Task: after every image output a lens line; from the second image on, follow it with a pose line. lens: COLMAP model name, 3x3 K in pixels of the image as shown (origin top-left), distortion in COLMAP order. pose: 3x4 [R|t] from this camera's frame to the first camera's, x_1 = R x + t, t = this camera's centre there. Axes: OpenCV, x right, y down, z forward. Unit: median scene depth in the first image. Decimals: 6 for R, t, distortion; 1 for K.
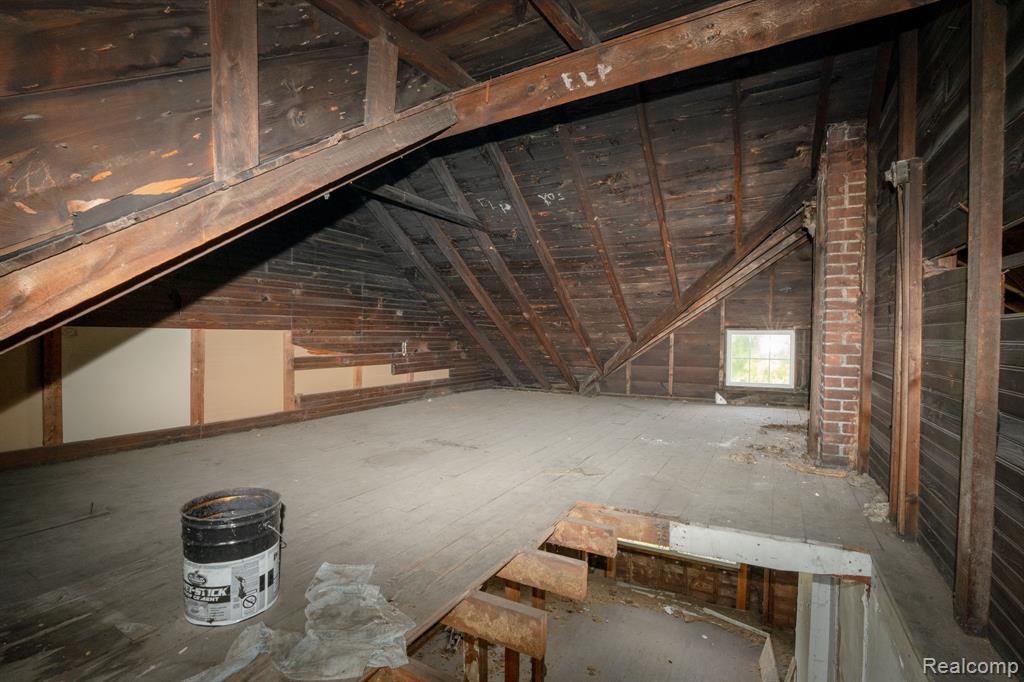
lens RADIAL K [[483.9, 0, 505.4], [0, 483.9, 340.4], [0, 0, 1]] dist [-0.046490, 0.016116]
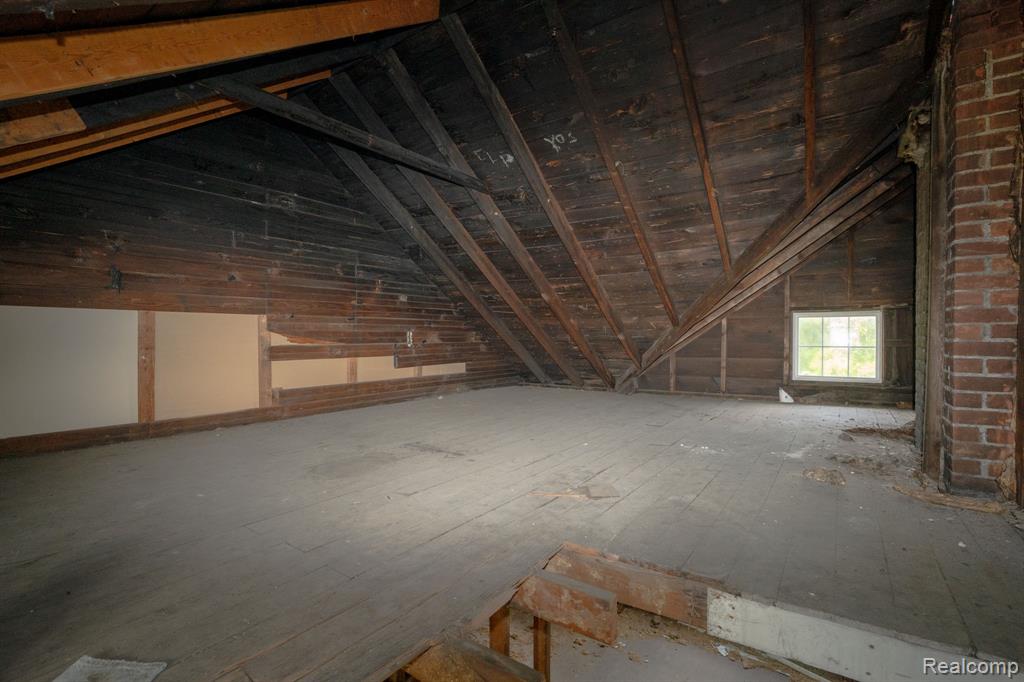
lens RADIAL K [[483.9, 0, 504.6], [0, 483.9, 339.2], [0, 0, 1]] dist [-0.046490, 0.016116]
pose [[0.994448, -0.009677, -0.104784, 0.084946], [0.009256, 0.999947, -0.004497, 0.035661], [0.104822, 0.003502, 0.994485, 0.206142]]
